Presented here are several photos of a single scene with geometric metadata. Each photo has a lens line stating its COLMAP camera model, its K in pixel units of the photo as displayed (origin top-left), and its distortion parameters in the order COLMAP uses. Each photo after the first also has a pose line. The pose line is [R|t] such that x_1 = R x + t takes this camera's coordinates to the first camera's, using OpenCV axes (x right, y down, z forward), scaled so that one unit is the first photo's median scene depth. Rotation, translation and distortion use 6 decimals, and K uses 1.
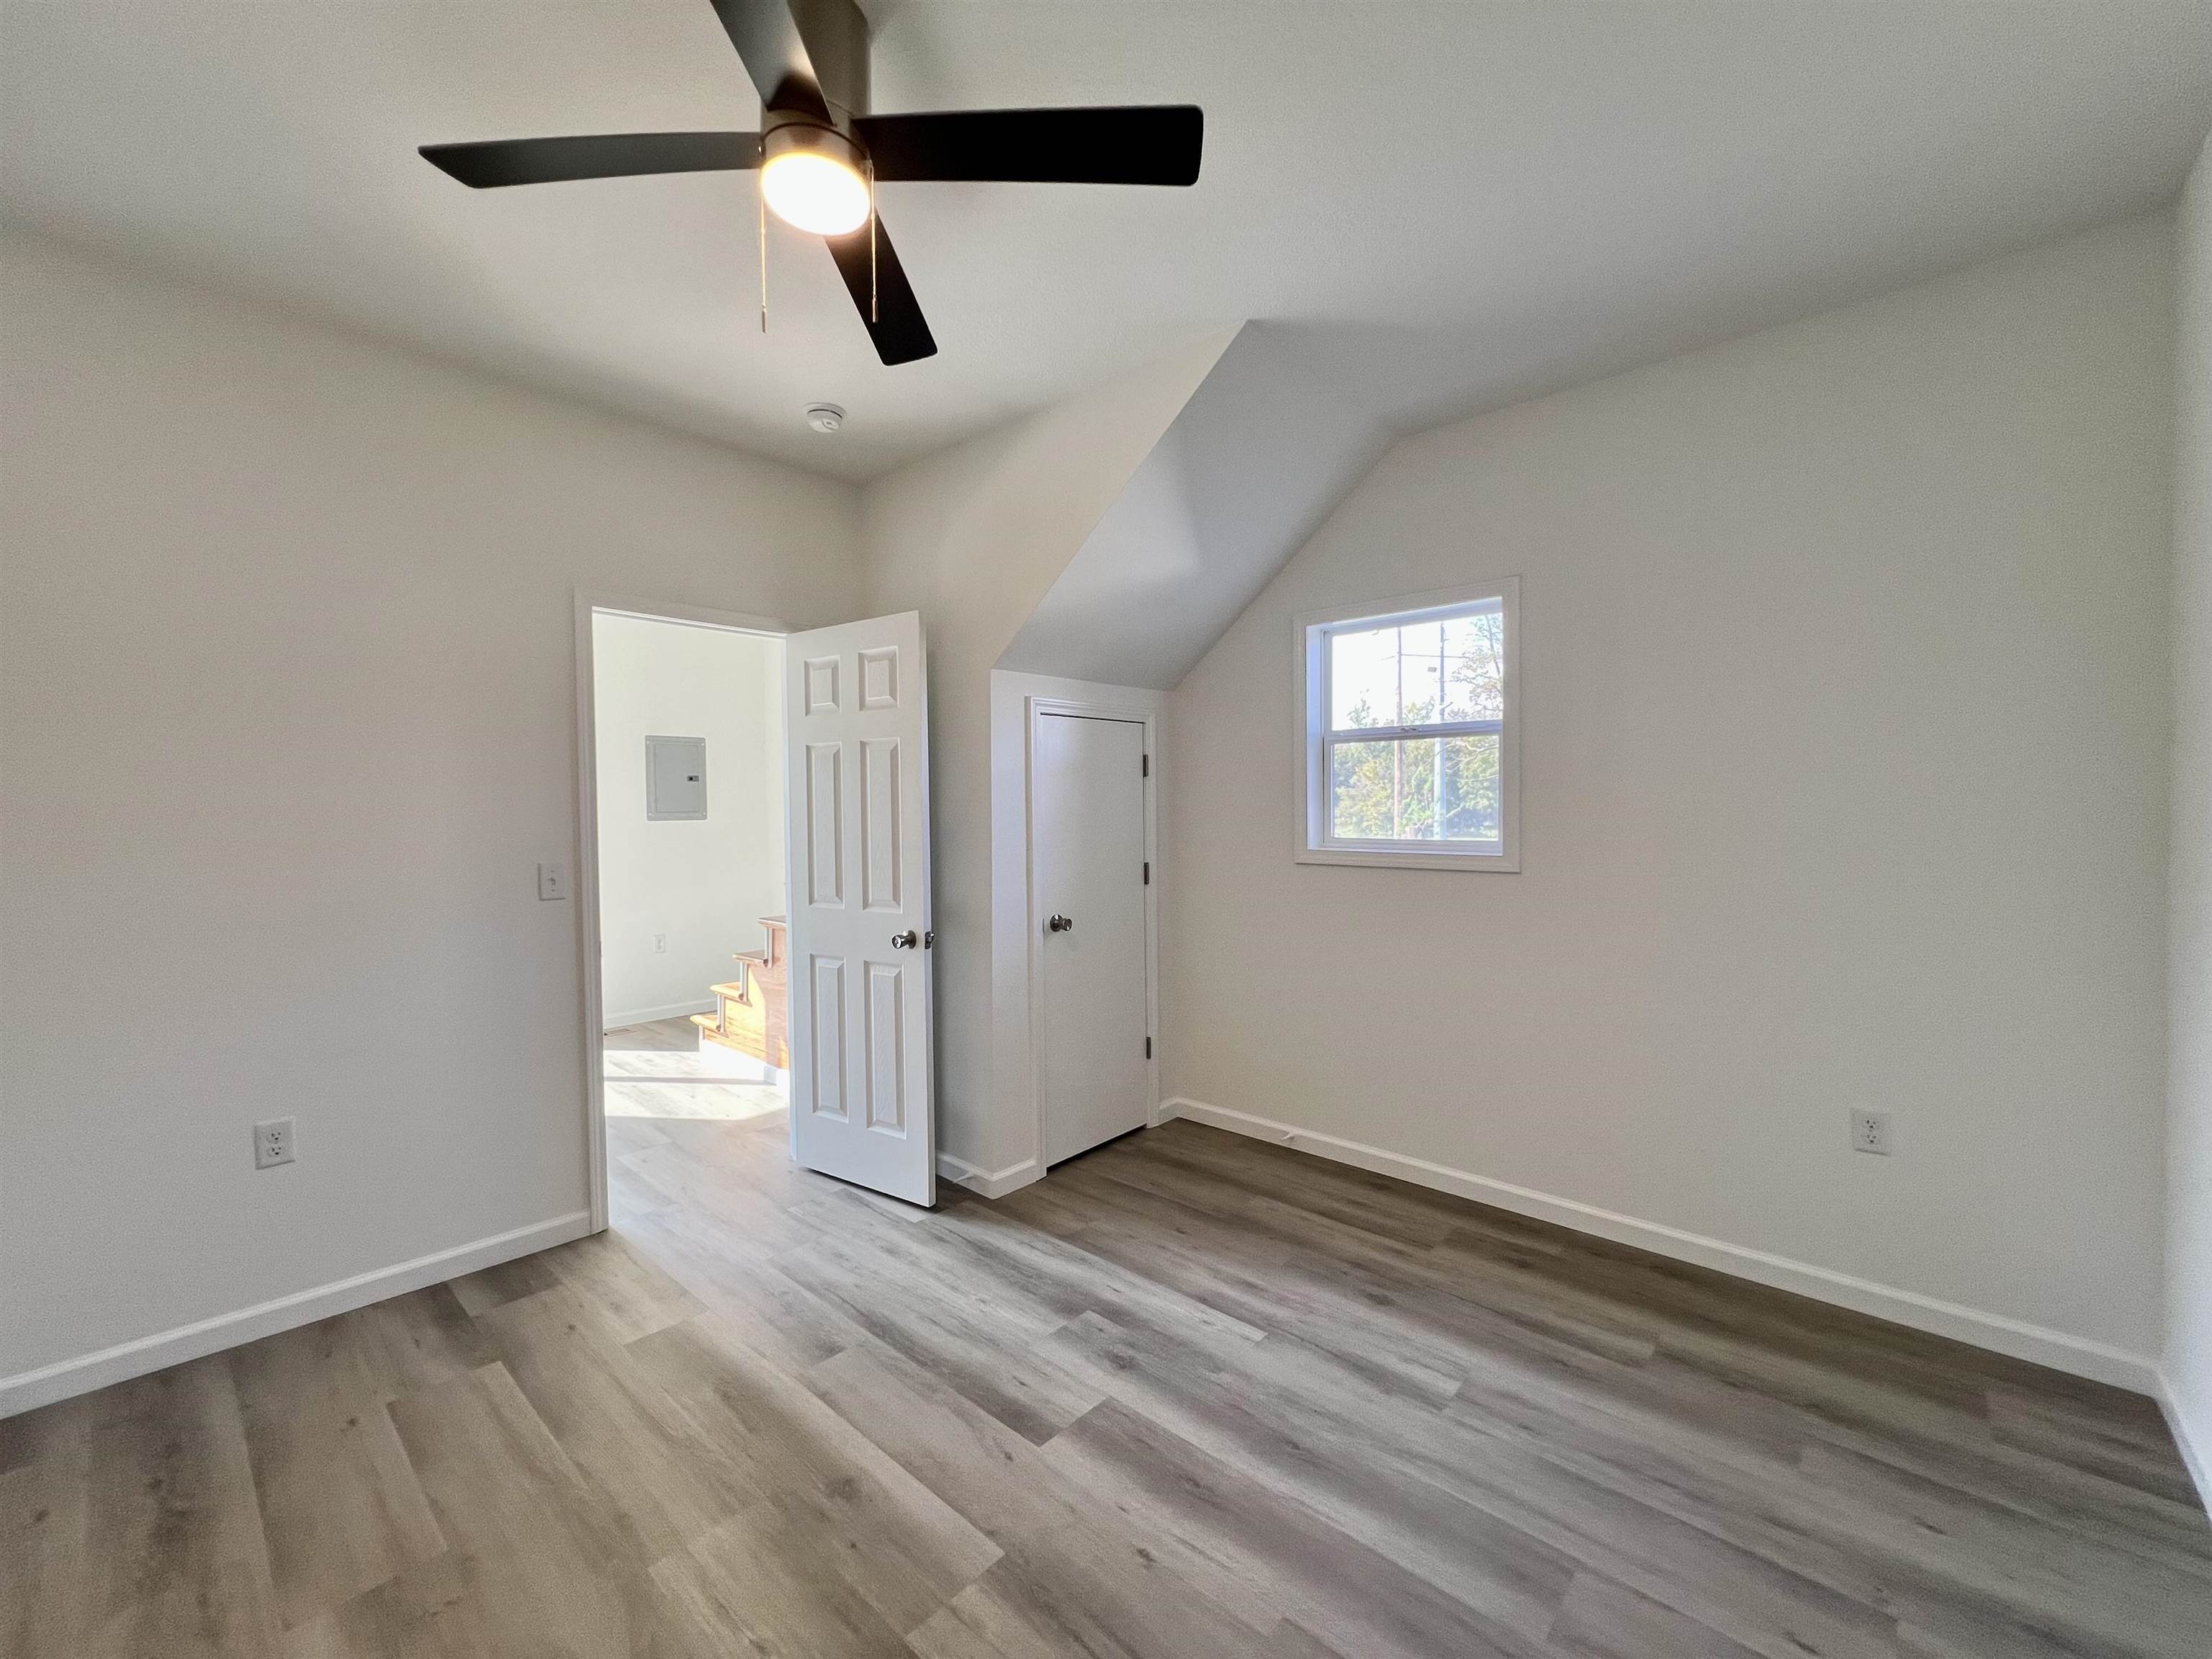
lens RADIAL K [[889.0, 0, 1101.1], [0, 889.0, 820.0], [0, 0, 1]] dist [-0.000495, 0.000518]
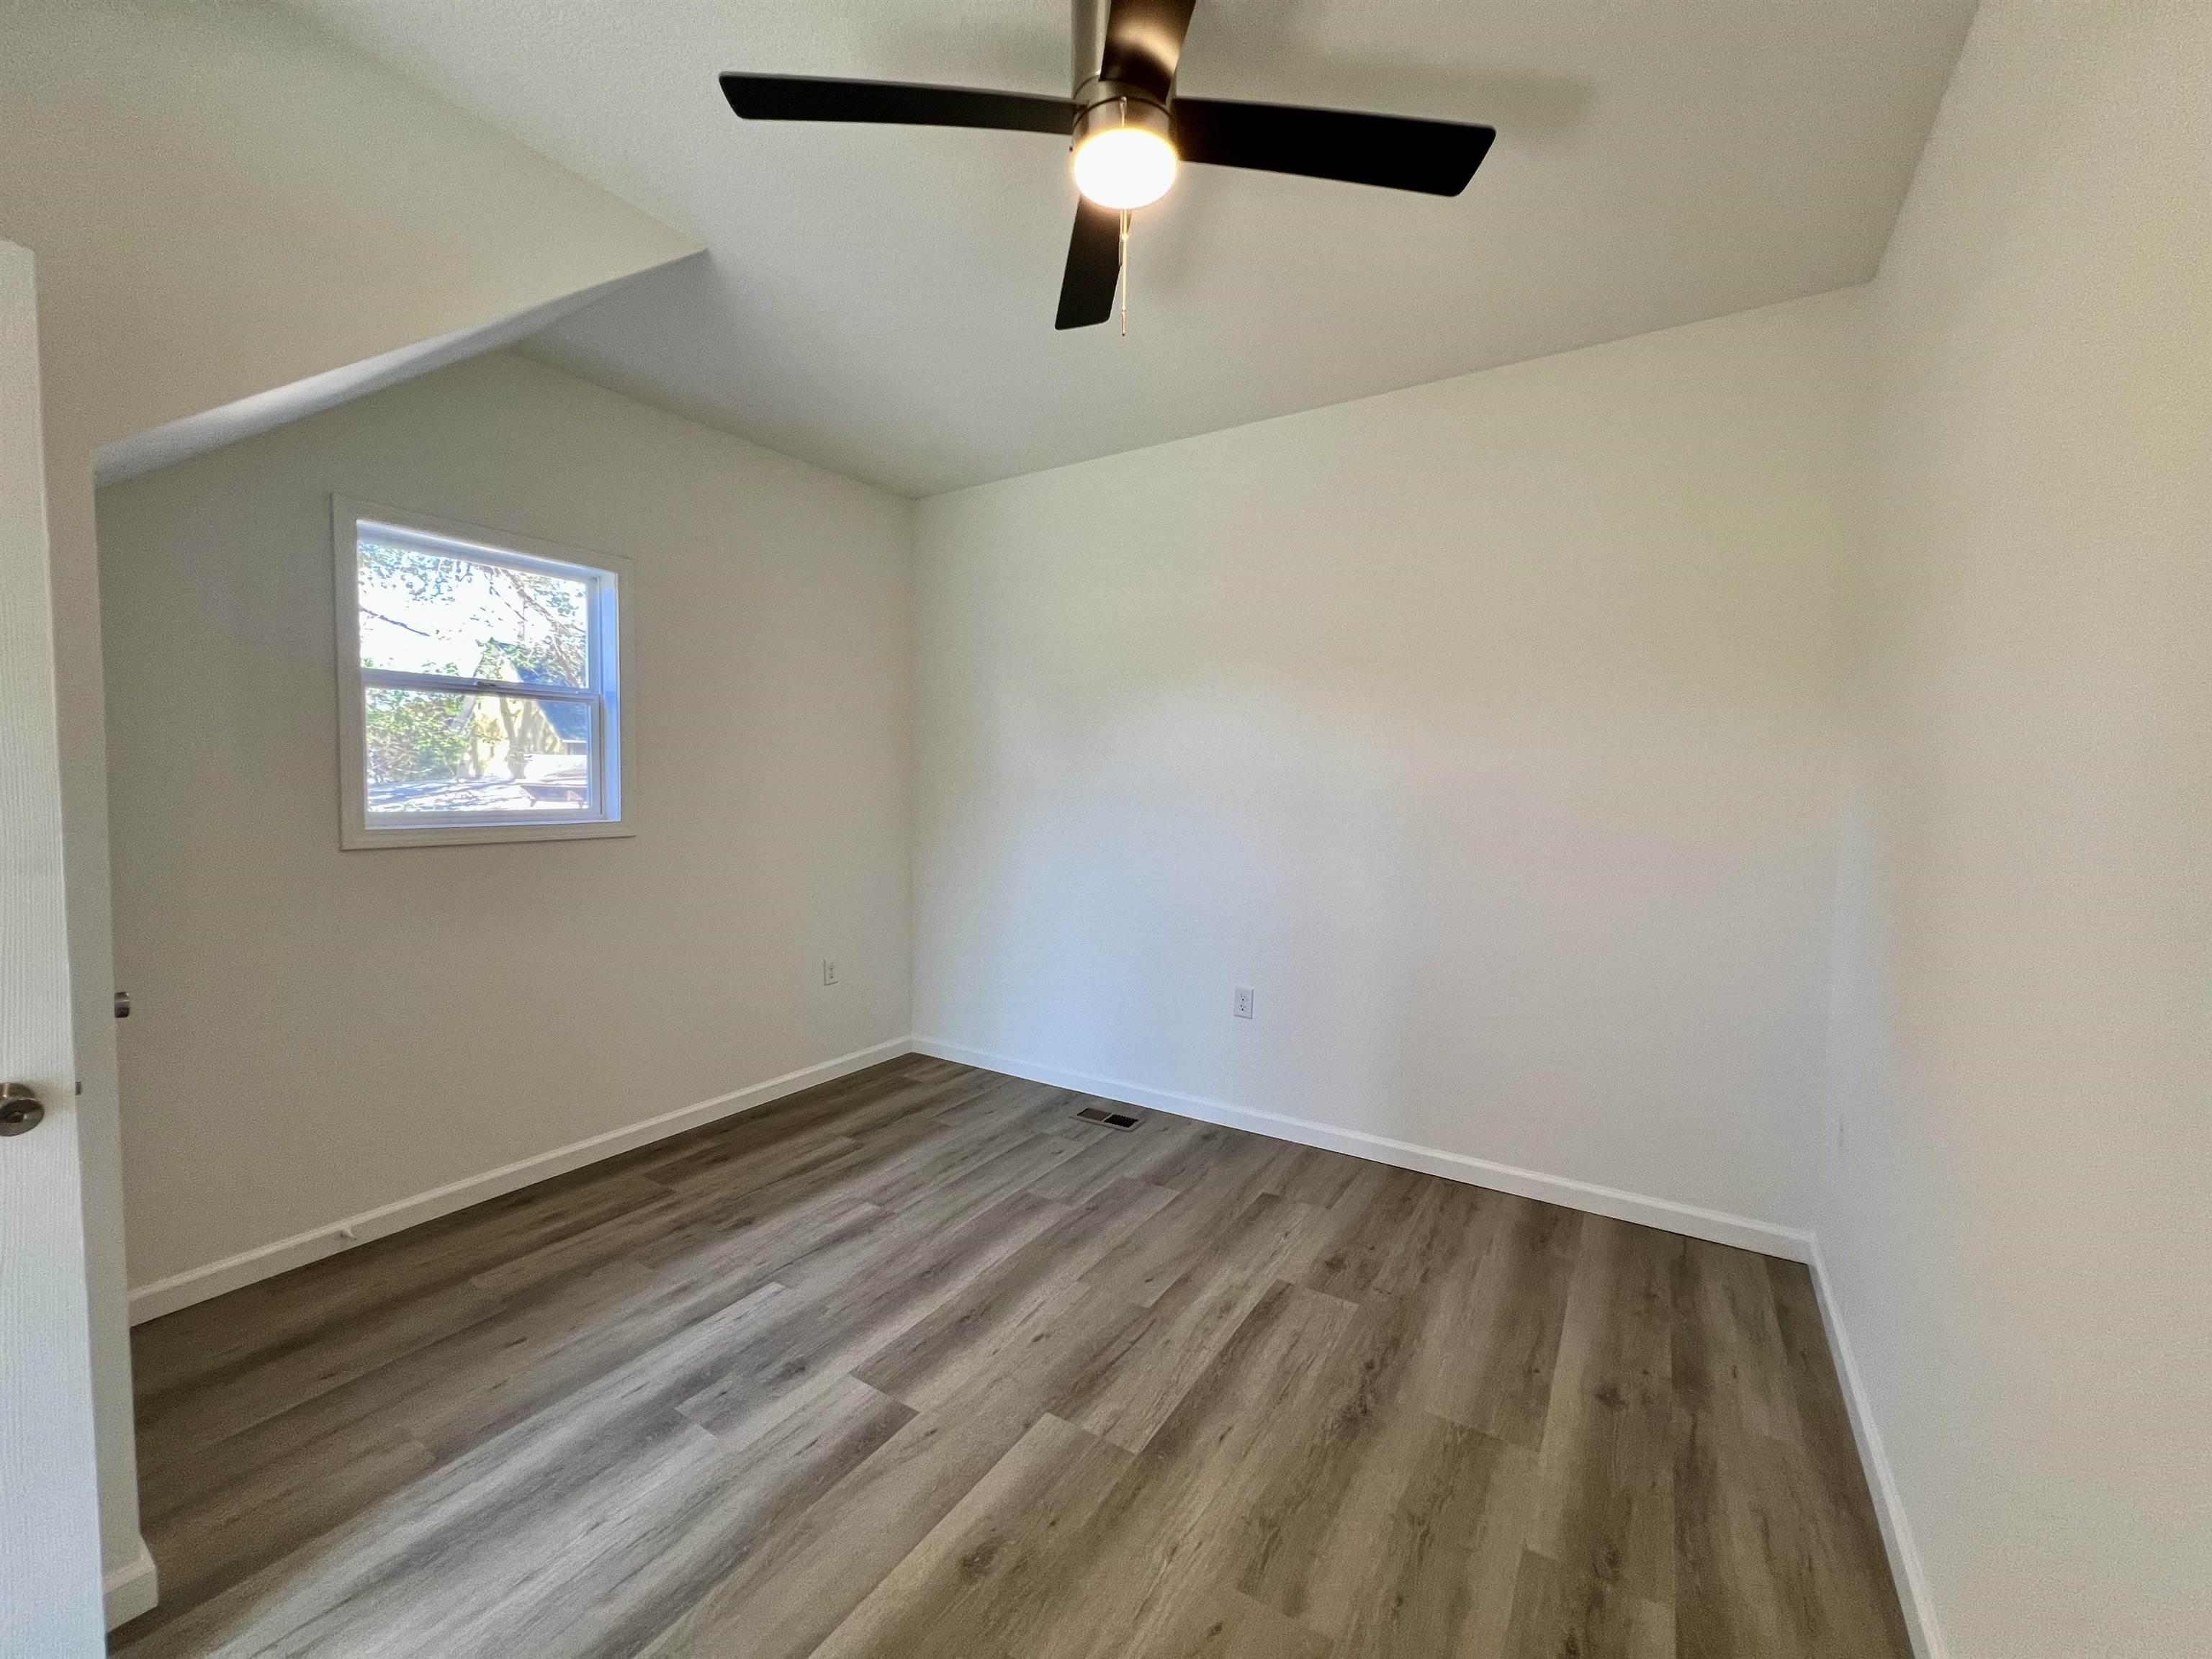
lens RADIAL K [[873.7, 0, 1110.2], [0, 873.7, 820.1], [0, 0, 1]] dist [0.000836, 0.000308]
pose [[-0.171547, -0.039828, 0.984370, -0.903225], [0.003739, 0.999149, 0.041078, -0.002411], [-0.985169, 0.010727, -0.171253, 0.815275]]
